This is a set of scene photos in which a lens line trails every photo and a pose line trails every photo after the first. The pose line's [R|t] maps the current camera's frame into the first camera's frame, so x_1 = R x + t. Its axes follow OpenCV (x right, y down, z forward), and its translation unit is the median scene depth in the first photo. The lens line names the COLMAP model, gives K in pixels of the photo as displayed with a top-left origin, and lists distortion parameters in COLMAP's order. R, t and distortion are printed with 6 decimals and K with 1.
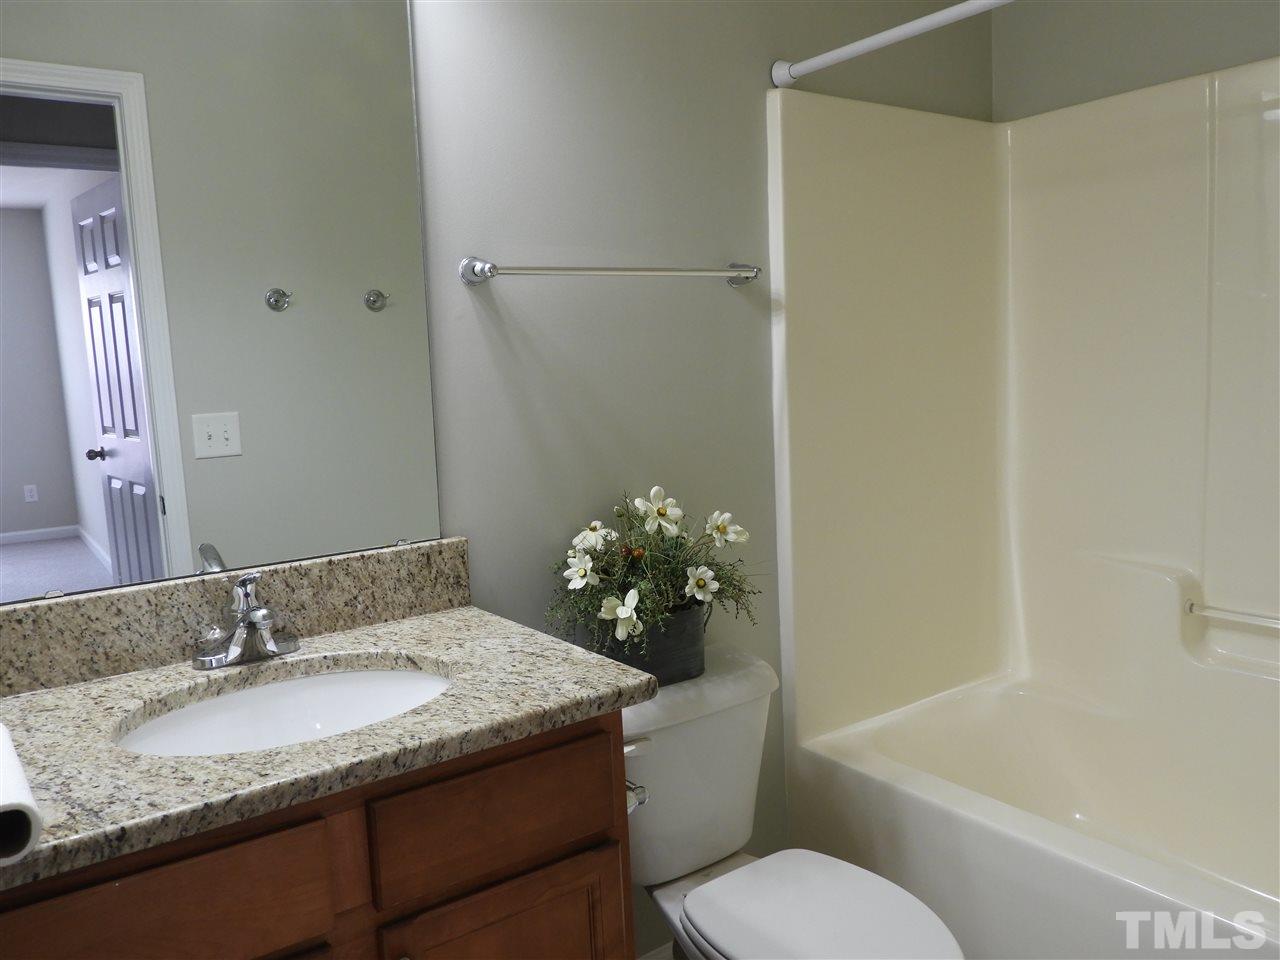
lens RADIAL K [[994.6, 0, 647.3], [0, 994.6, 471.2], [0, 0, 1]] dist [-0.001979, -0.005072]
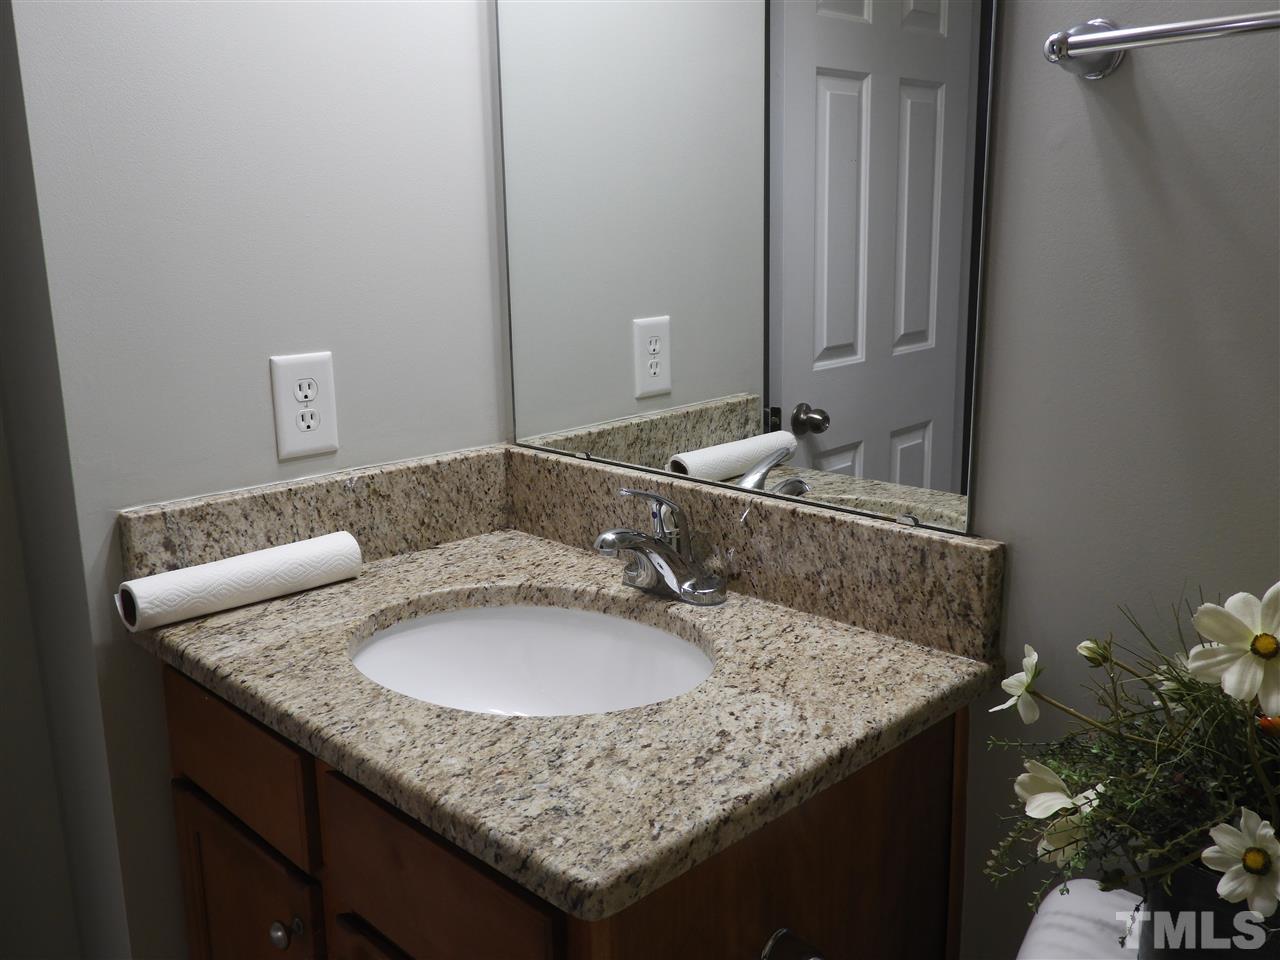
lens RADIAL K [[1099.6, 0, 635.2], [0, 1099.6, 488.3], [0, 0, 1]] dist [-0.014525, 0.000007]
pose [[0.151134, 0.266023, -0.952045, 0.439279], [-0.104889, 0.961987, 0.252151, -0.120023], [0.982933, 0.061751, 0.173291, 0.810901]]
